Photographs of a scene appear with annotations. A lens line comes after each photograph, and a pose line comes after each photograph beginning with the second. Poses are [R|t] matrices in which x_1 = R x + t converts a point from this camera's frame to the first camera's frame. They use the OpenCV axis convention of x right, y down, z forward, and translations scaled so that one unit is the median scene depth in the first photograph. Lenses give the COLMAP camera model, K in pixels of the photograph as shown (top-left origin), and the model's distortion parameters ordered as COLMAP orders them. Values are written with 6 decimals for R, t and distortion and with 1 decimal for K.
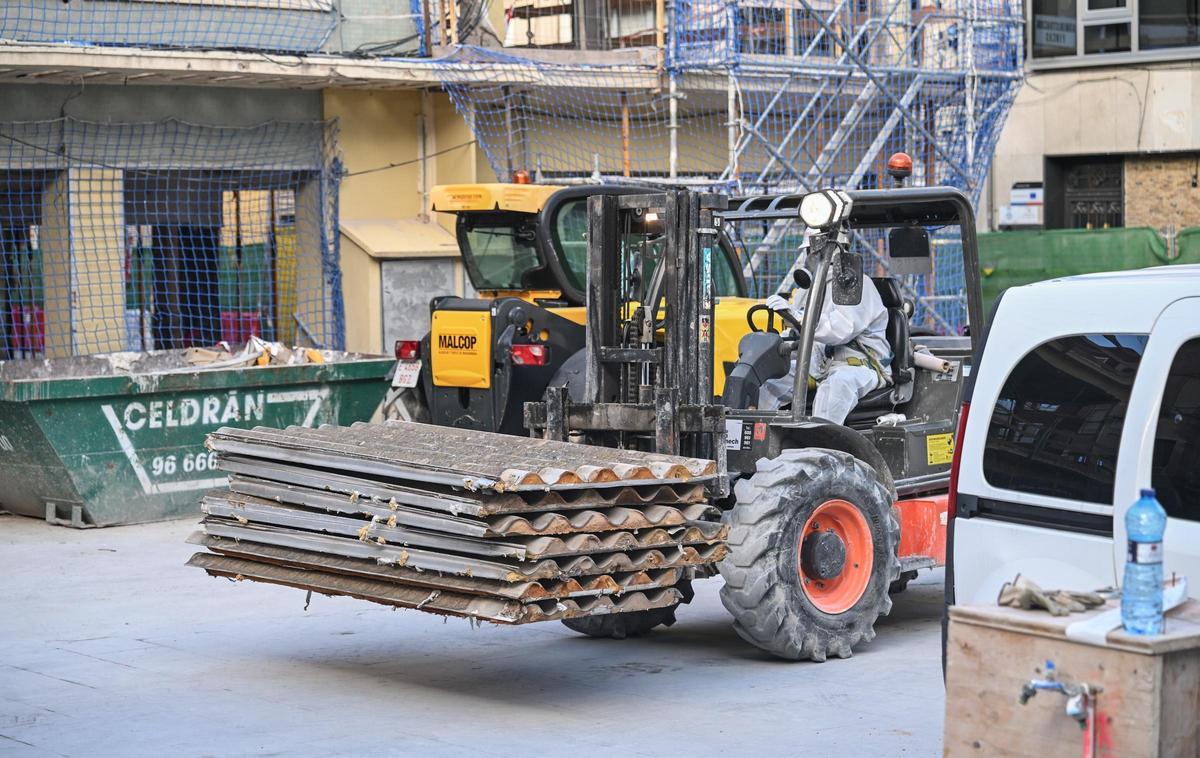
lens RADIAL K [[2790.8, 0, 600.0], [0, 2790.8, 379.0], [0, 0, 1]] dist [0.042813, 0.142463]
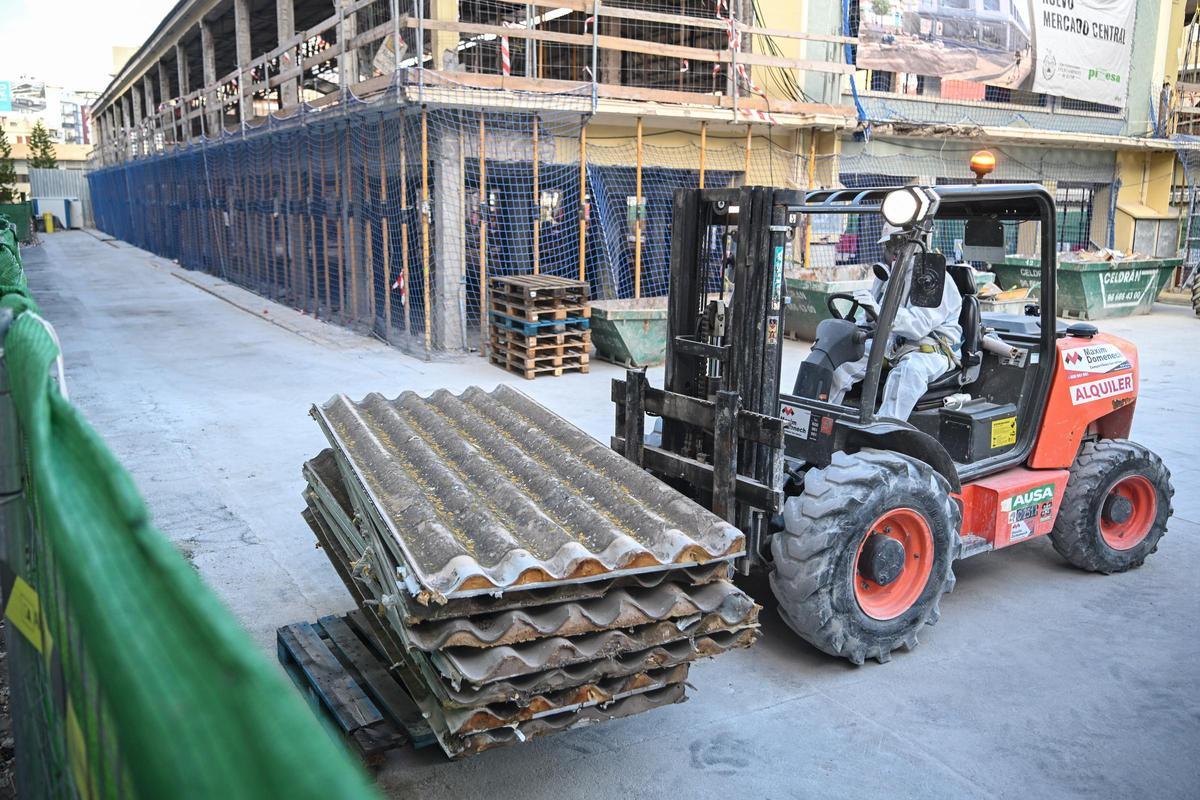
lens RADIAL K [[1038.2, 0, 598.1], [0, 1038.2, 418.9], [0, 0, 1]] dist [0.030585, -0.003408]
pose [[0.979545, 0.058176, -0.192631, 0.049029], [-0.026011, 0.985871, 0.165475, -0.045397], [0.199536, -0.157079, 0.967218, 0.620549]]
